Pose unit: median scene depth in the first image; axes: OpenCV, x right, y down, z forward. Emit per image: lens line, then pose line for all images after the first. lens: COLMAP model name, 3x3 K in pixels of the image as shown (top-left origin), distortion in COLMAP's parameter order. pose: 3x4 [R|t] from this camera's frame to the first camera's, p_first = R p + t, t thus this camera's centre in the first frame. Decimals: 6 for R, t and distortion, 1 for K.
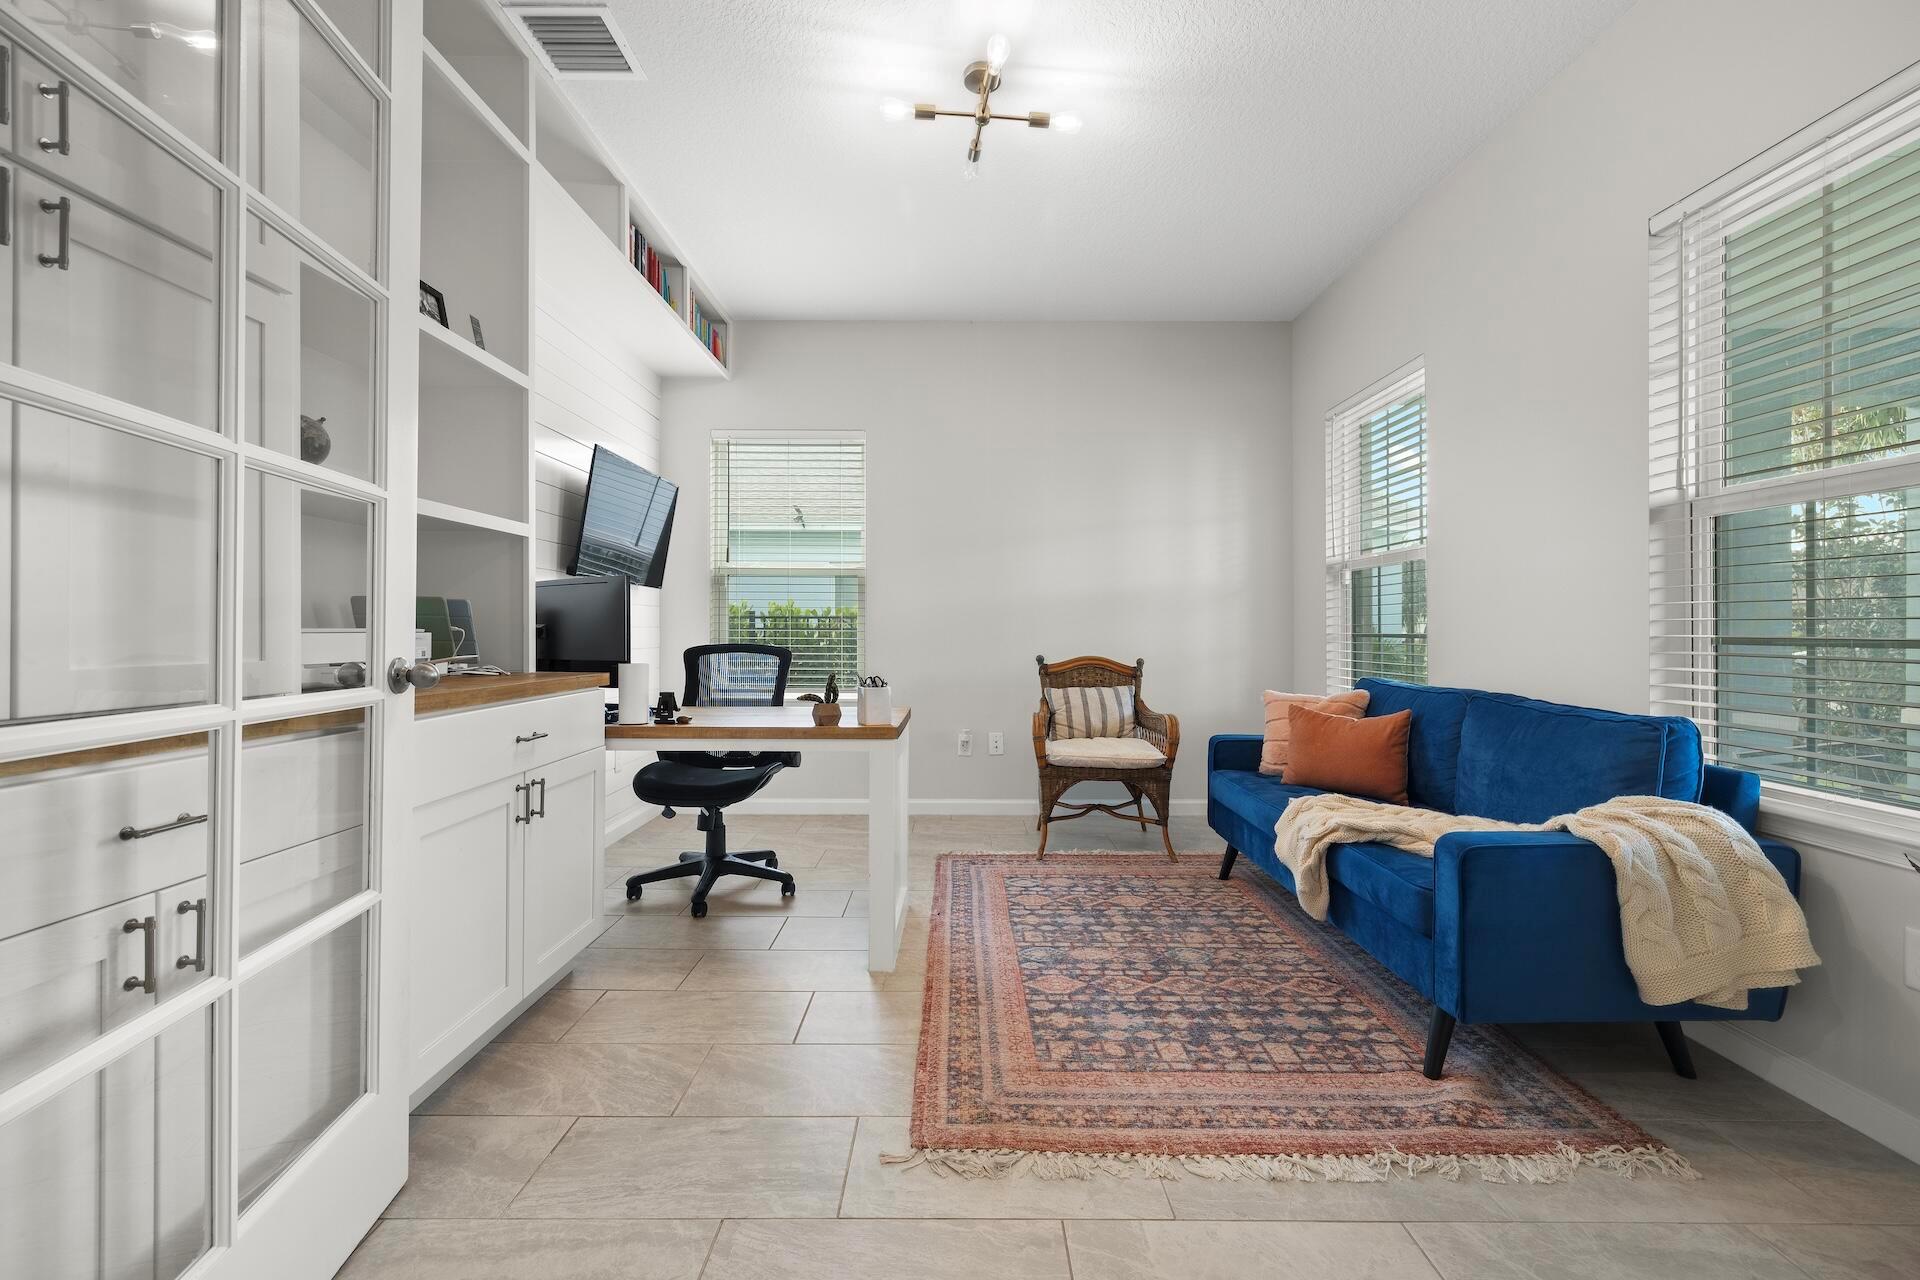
lens RADIAL K [[800.8, 0, 960.5], [0, 800.8, 629.9], [0, 0, 1]] dist [0.001244, -0.001501]
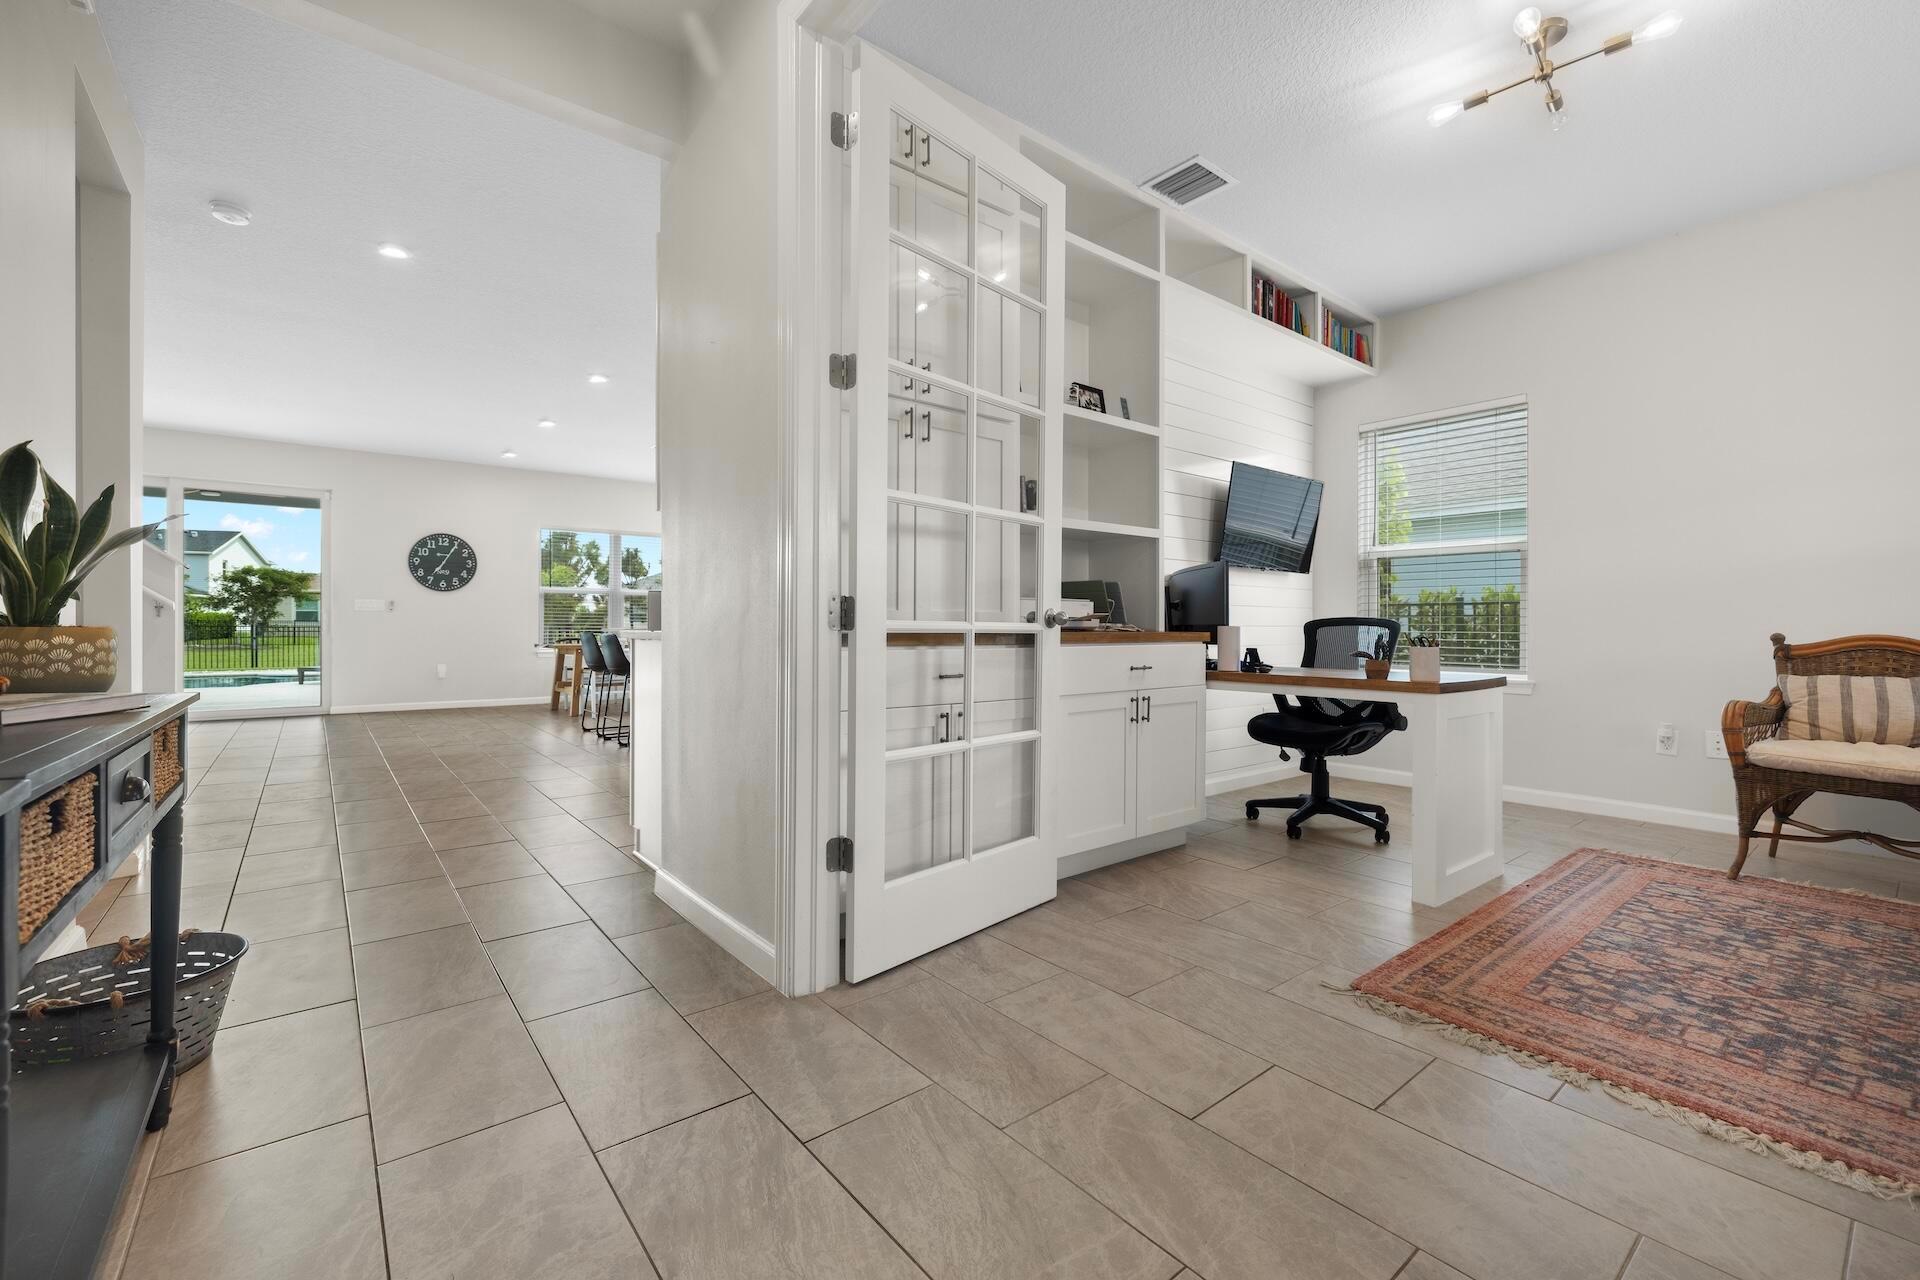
lens RADIAL K [[800.8, 0, 954.9], [0, 800.8, 628.3], [0, 0, 1]] dist [0.001244, -0.001501]
pose [[0.624304, -0.000341, -0.781182, 0.375691], [-0.000739, 0.999999, -0.001027, 0.050762], [0.781181, 0.001218, 0.624303, -0.202400]]
